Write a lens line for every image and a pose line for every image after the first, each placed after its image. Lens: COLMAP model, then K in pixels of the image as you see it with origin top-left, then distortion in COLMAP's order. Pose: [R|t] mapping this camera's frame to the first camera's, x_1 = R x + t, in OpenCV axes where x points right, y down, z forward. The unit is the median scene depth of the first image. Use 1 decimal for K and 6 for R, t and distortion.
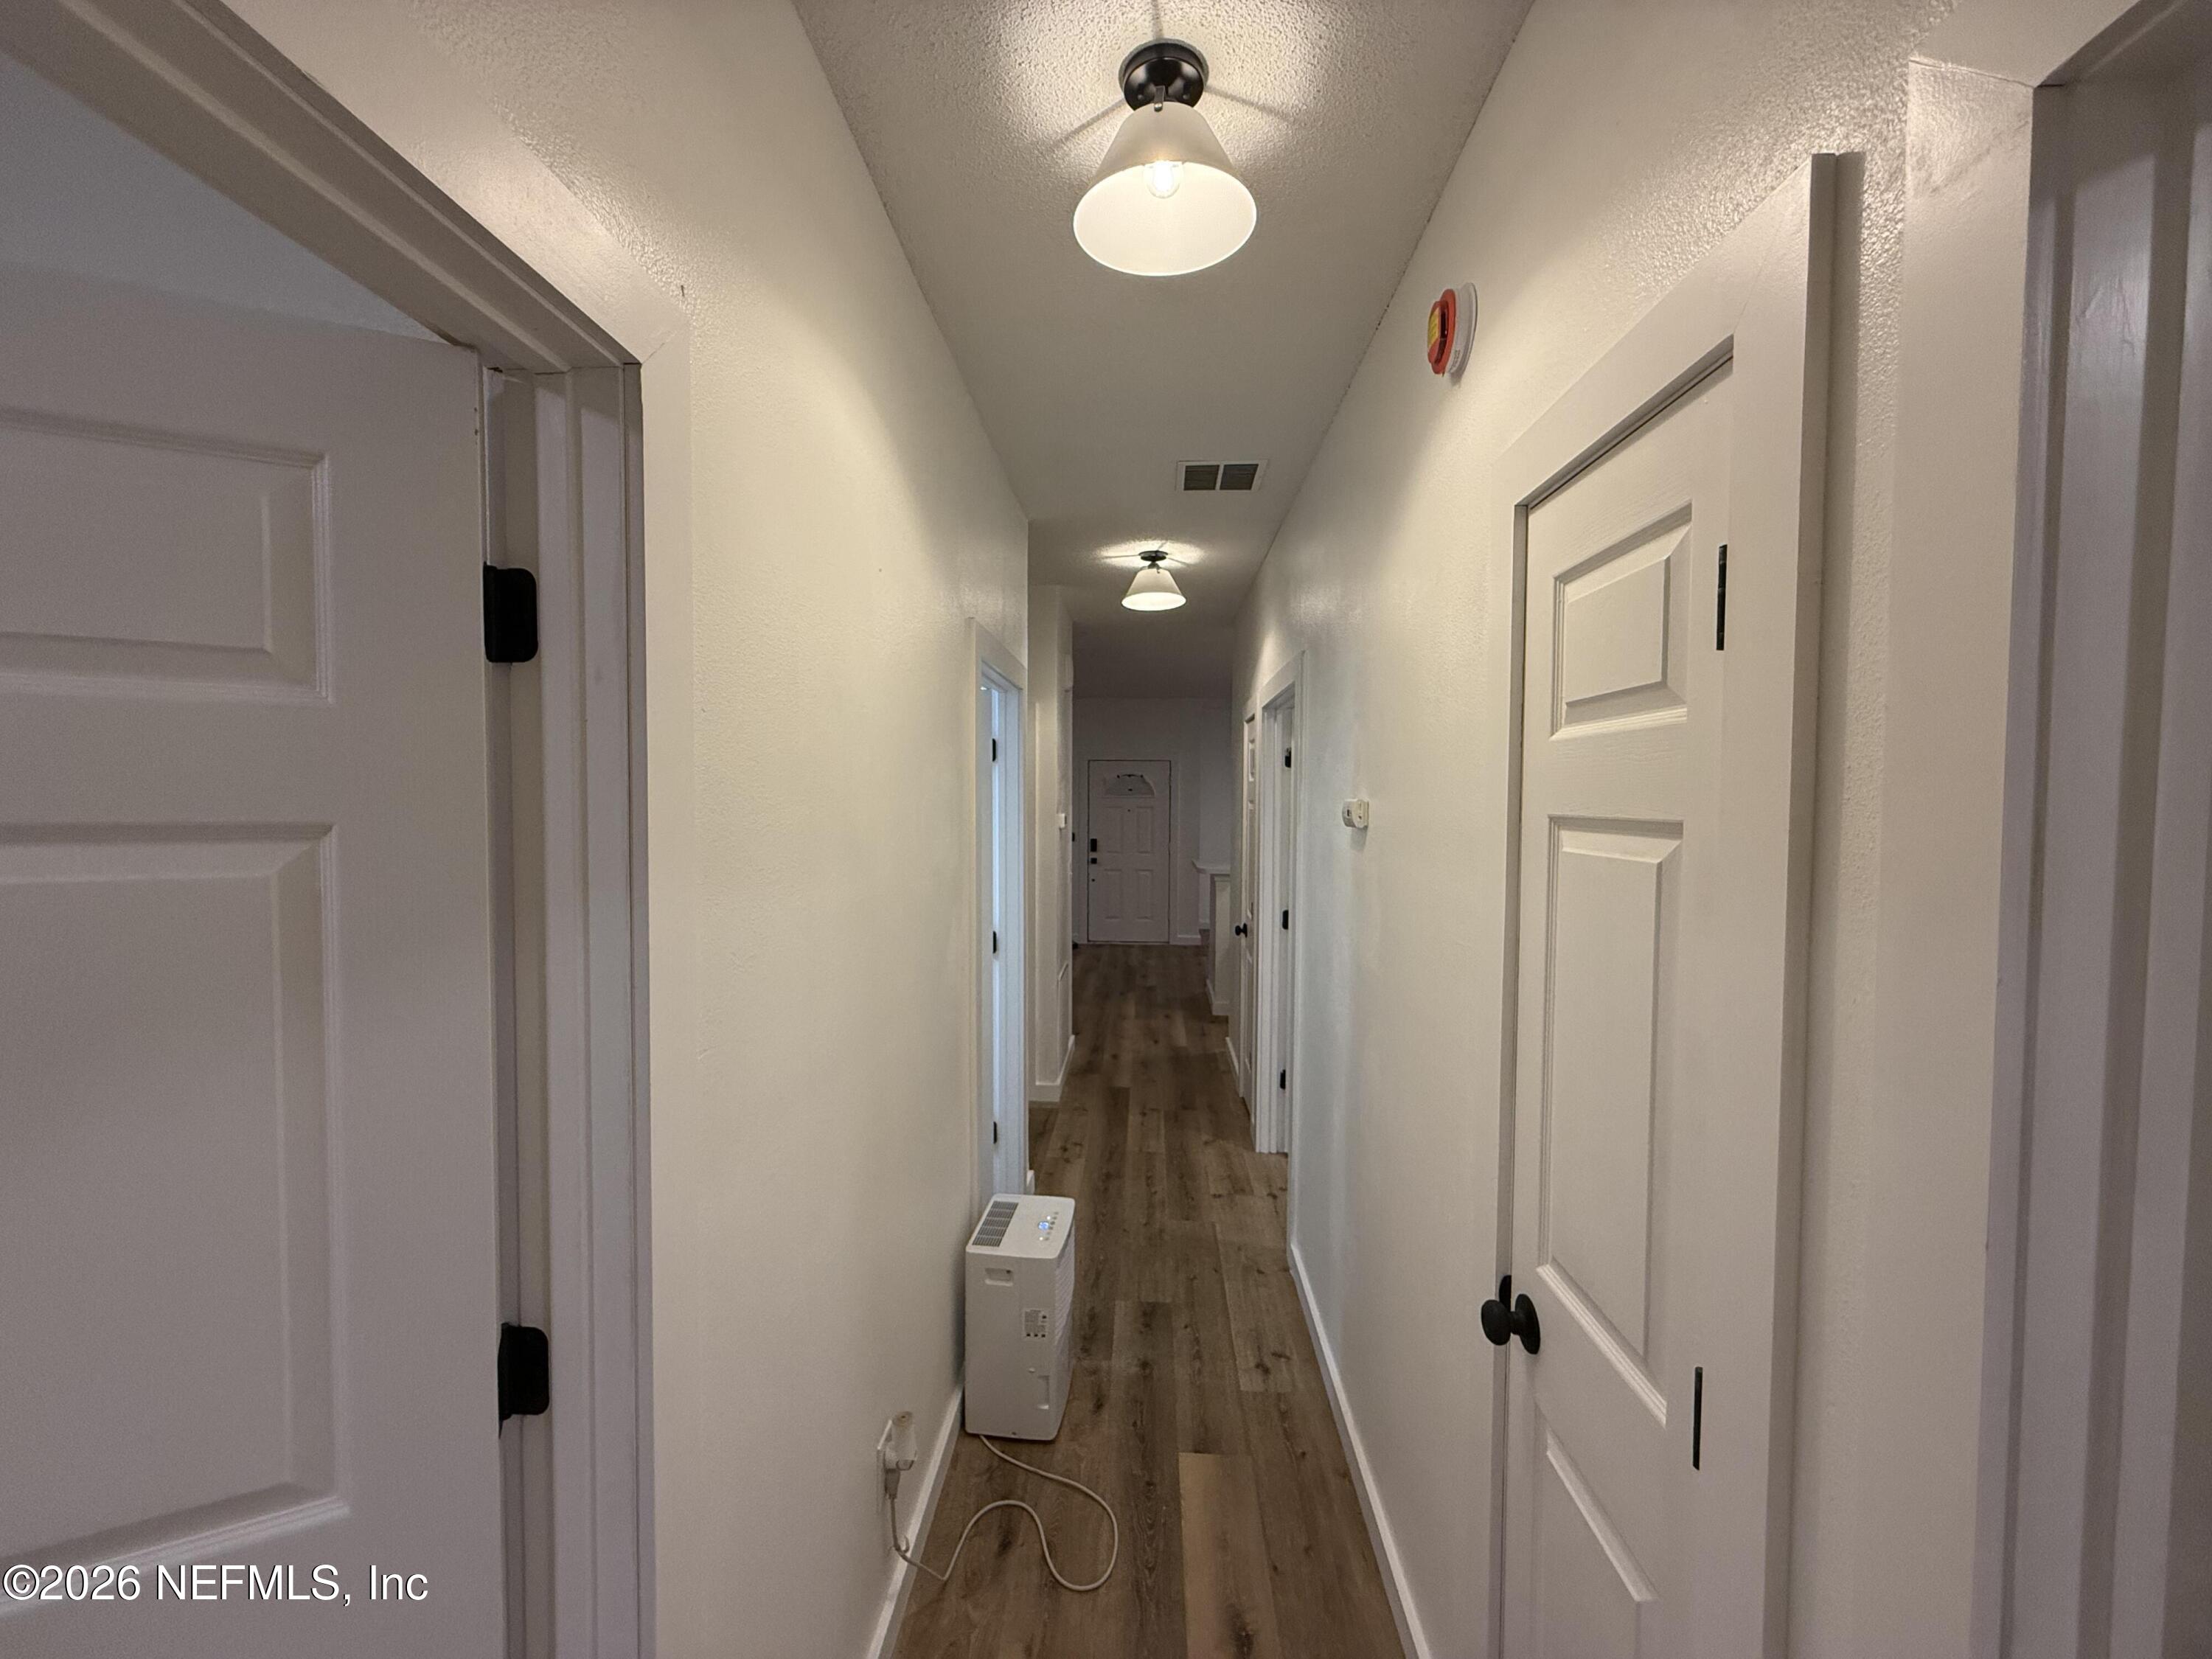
lens RADIAL K [[897.7, 0, 1113.1], [0, 897.7, 839.0], [0, 0, 1]] dist [0.001100, 0.000027]
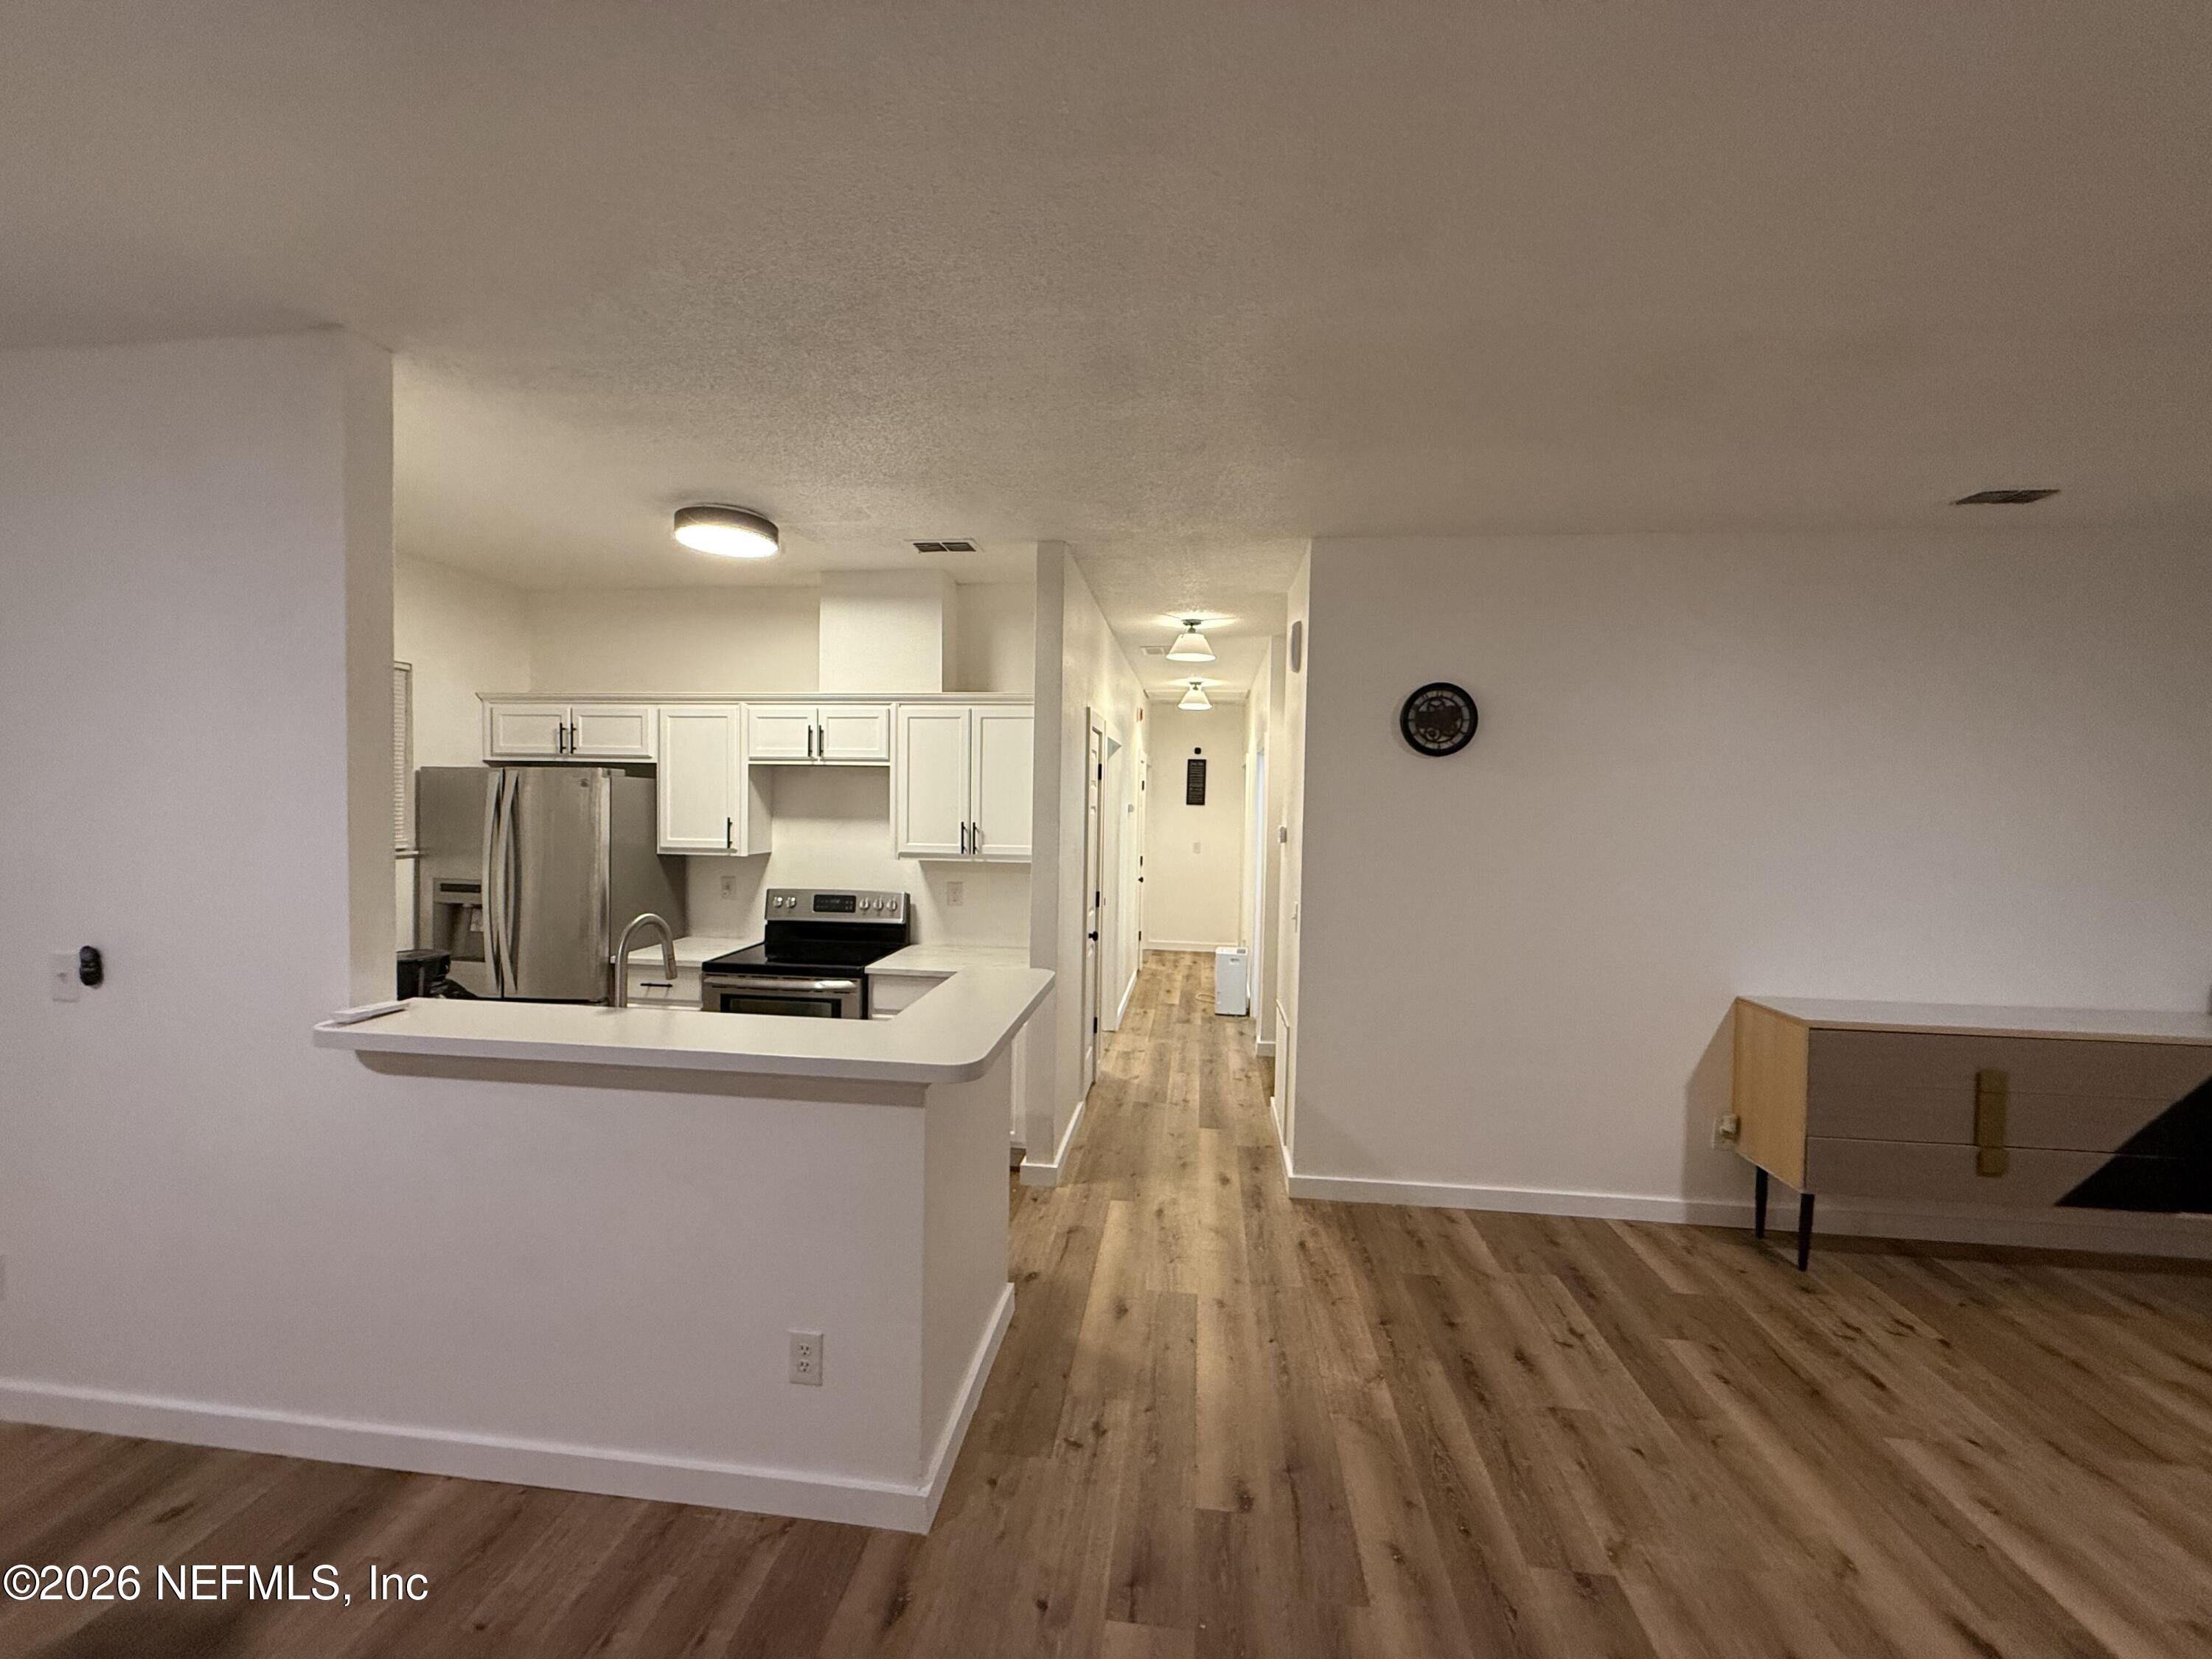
lens RADIAL K [[862.0, 0, 1098.2], [0, 862.0, 840.4], [0, 0, 1]] dist [0.011910, -0.000343]
pose [[-0.996443, -0.028909, 0.079157, 0.068082], [-0.022685, 0.996662, 0.078428, -0.085217], [-0.081160, 0.076353, -0.993772, 2.092787]]
